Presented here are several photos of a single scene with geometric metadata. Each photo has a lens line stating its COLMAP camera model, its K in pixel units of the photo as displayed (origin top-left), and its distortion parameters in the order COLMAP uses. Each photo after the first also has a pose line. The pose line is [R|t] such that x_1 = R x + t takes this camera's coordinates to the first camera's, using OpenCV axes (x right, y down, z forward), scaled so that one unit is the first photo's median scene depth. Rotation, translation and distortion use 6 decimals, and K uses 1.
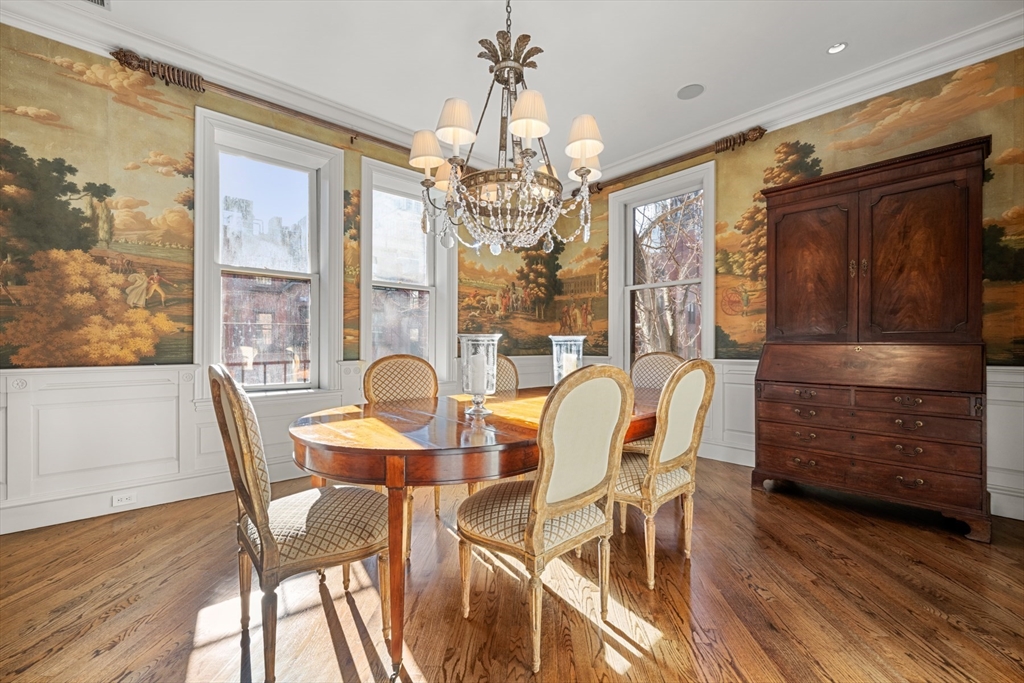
lens RADIAL K [[428.7, 0, 510.2], [0, 428.7, 340.8], [0, 0, 1]] dist [-0.000762, -0.000196]
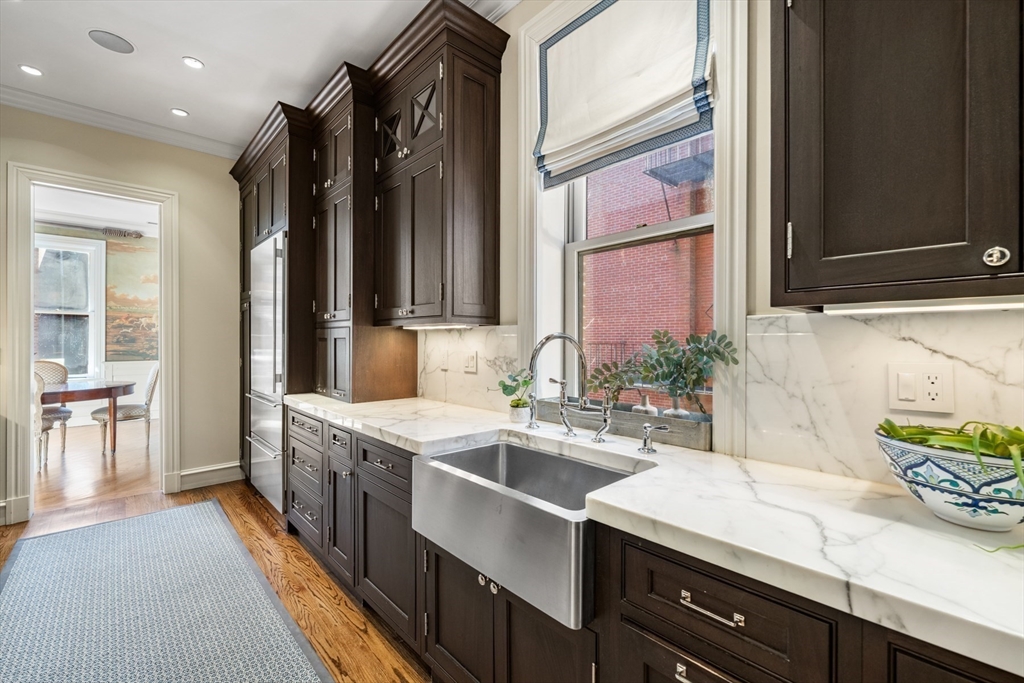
lens RADIAL K [[428.7, 0, 510.2], [0, 428.7, 340.8], [0, 0, 1]] dist [-0.000762, -0.000196]
pose [[0.999870, -0.002487, 0.015958, 1.454911], [0.002399, 0.999982, 0.005507, -0.042388], [-0.015972, -0.005468, 0.999857, -0.548661]]
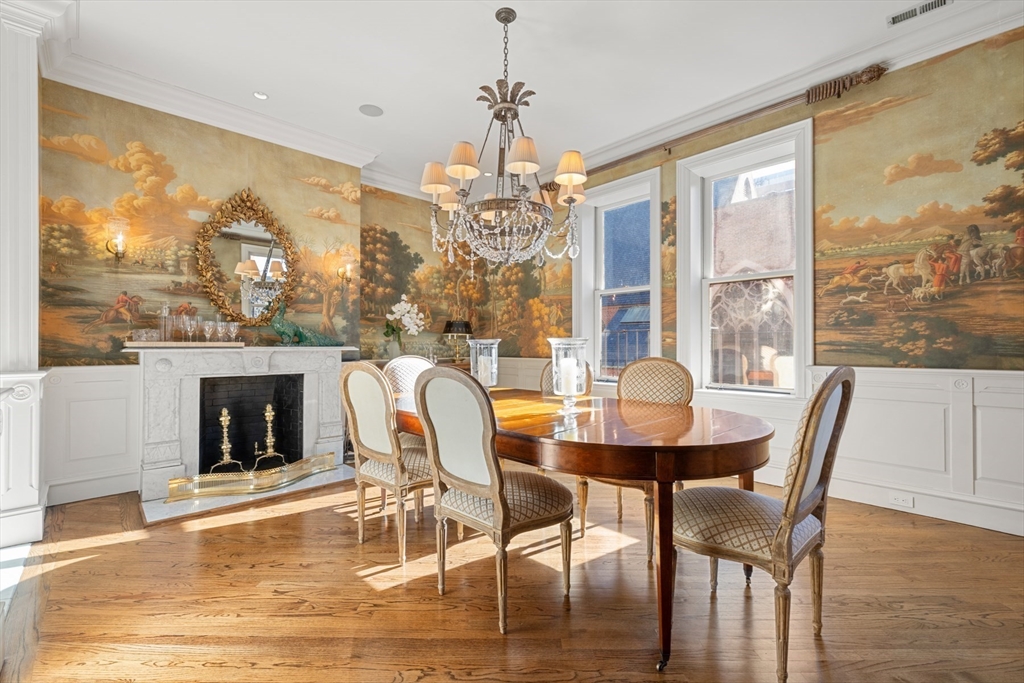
lens RADIAL K [[442.8, 0, 512.0], [0, 442.8, 341.5], [0, 0, 1]] dist [-0.000022, -0.000026]
pose [[0.025987, -0.007906, -0.999631, 0.703716], [0.010707, 0.999914, -0.007630, 0.000610], [0.999605, -0.010505, 0.026070, 0.587905]]
